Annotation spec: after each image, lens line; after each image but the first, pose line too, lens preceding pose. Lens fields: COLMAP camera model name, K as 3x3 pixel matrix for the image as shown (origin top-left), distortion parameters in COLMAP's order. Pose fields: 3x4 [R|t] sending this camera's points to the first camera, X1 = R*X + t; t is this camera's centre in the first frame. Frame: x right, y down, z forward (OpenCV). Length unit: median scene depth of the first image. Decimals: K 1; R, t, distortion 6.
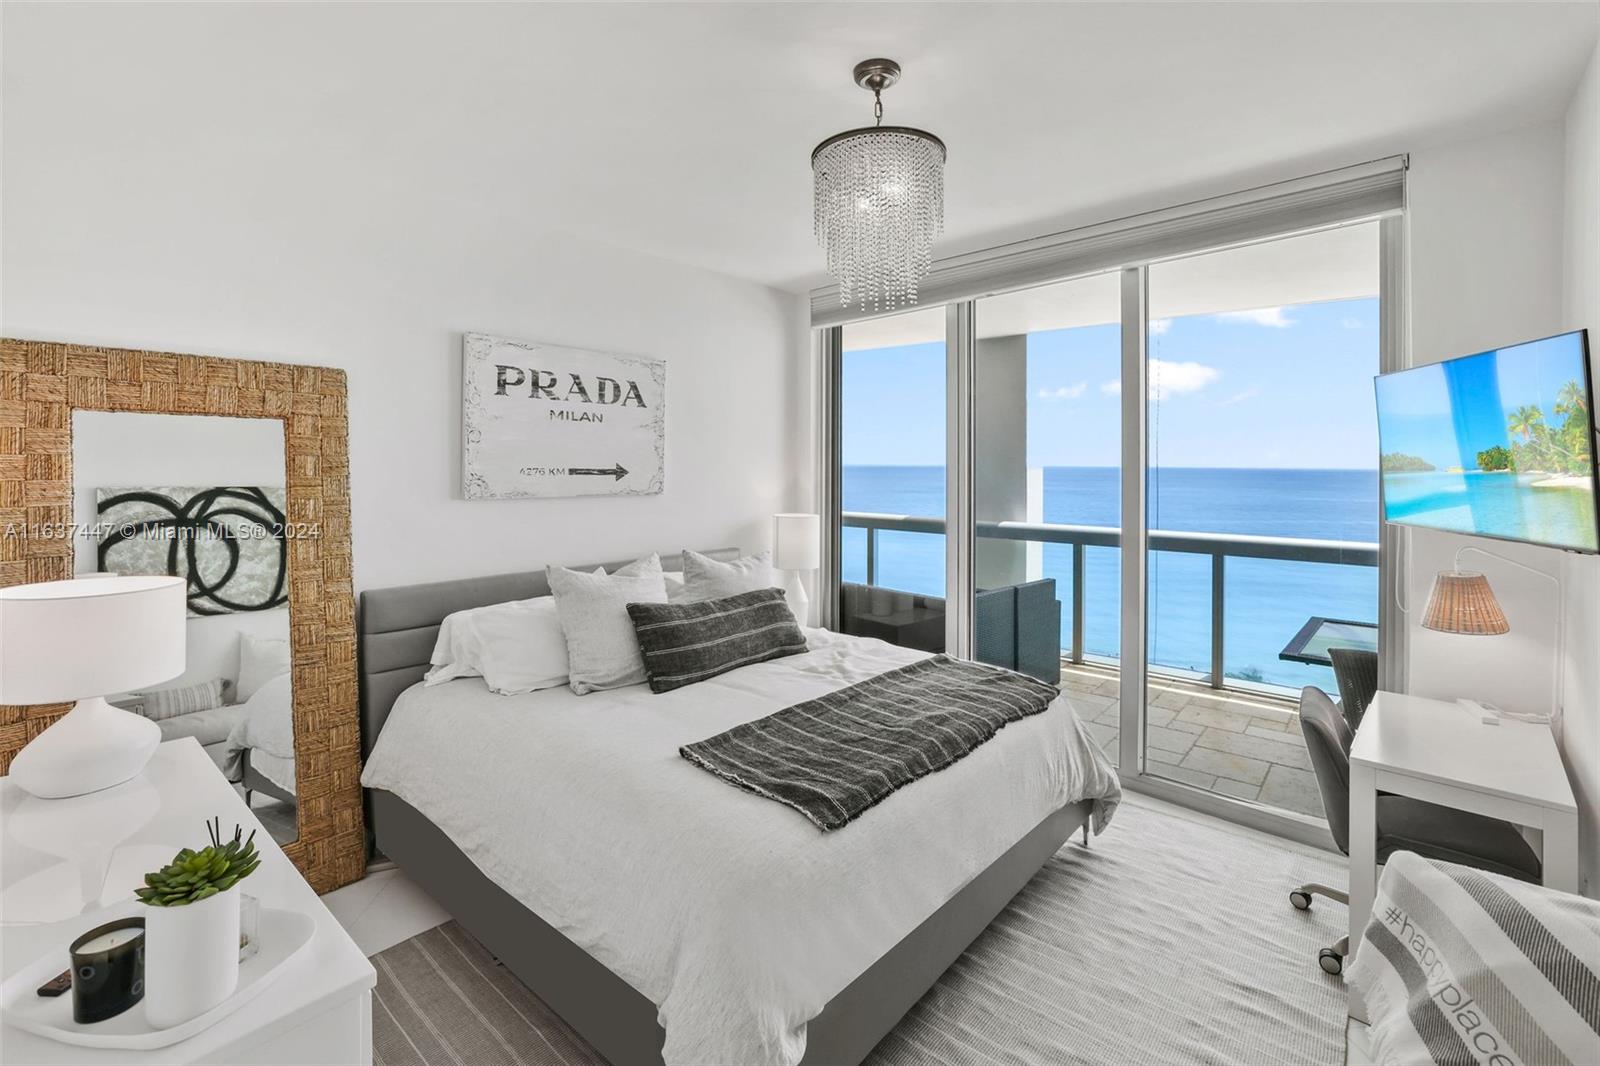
lens RADIAL K [[722.5, 0, 805.1], [0, 722.5, 472.3], [0, 0, 1]] dist [-0.041986, 0.016329]
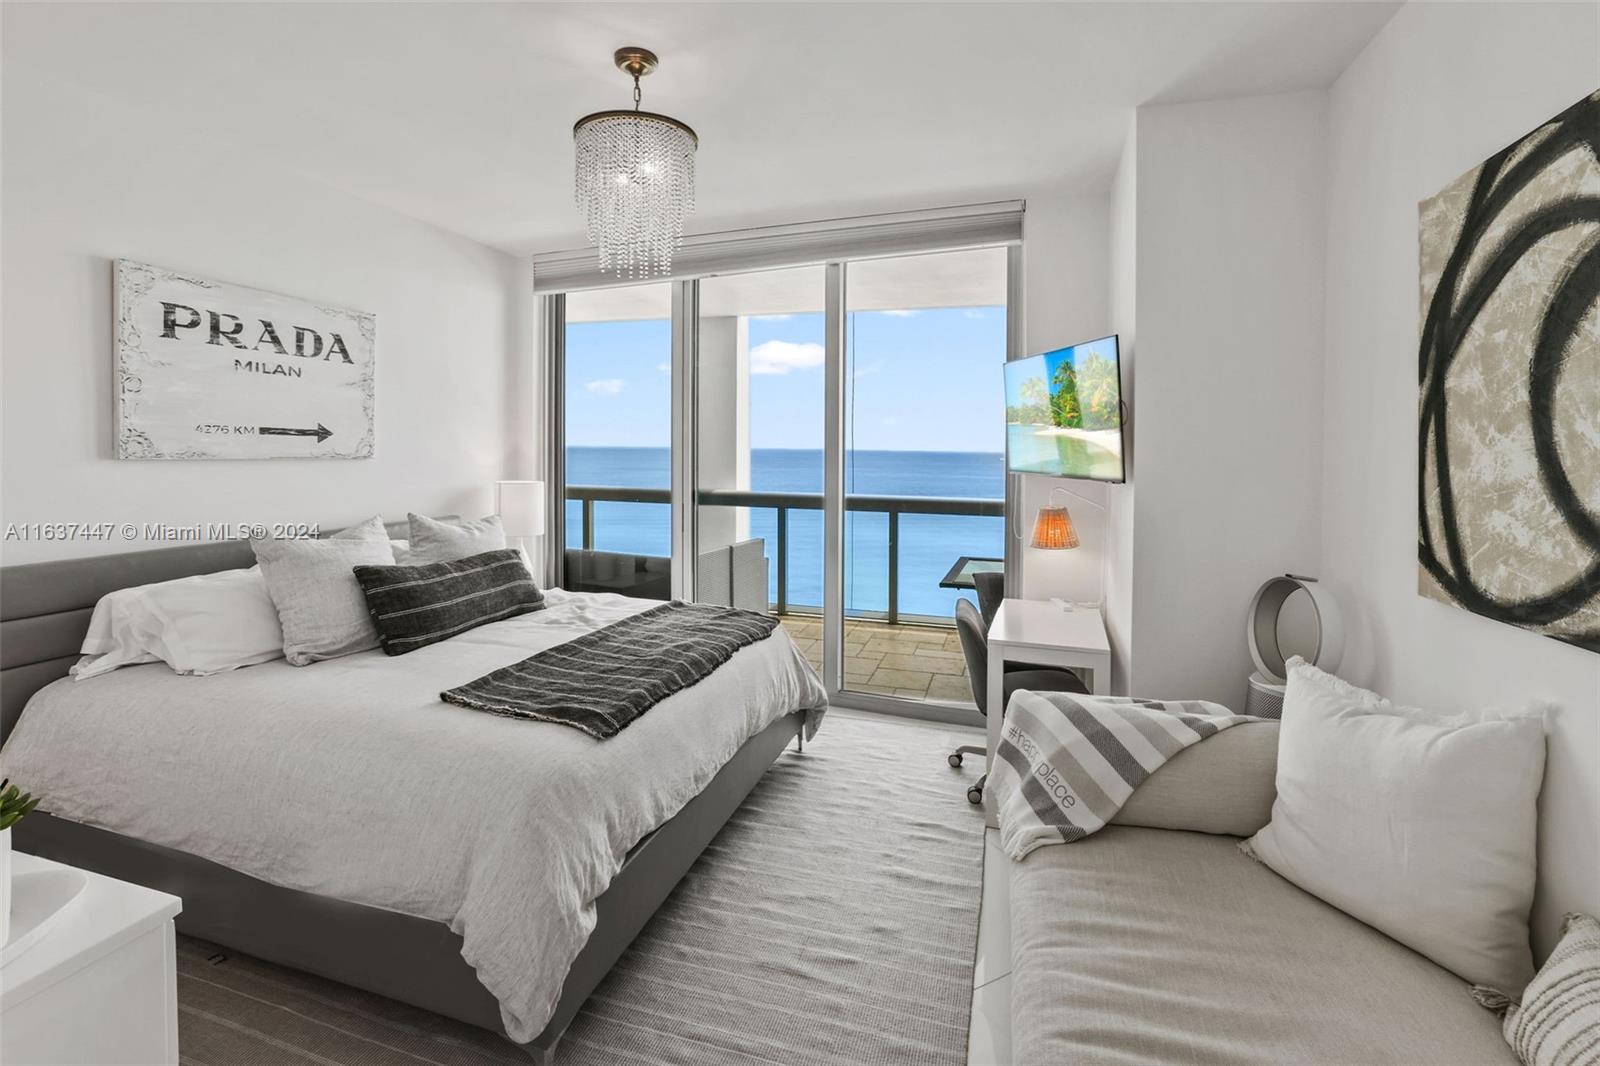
lens RADIAL K [[722.5, 0, 805.1], [0, 722.5, 472.3], [0, 0, 1]] dist [-0.041986, 0.016329]
pose [[0.915933, -0.008306, 0.401246, -0.081488], [-0.001720, 0.999695, 0.024620, 0.036102], [-0.401328, -0.023240, 0.915640, -0.094194]]
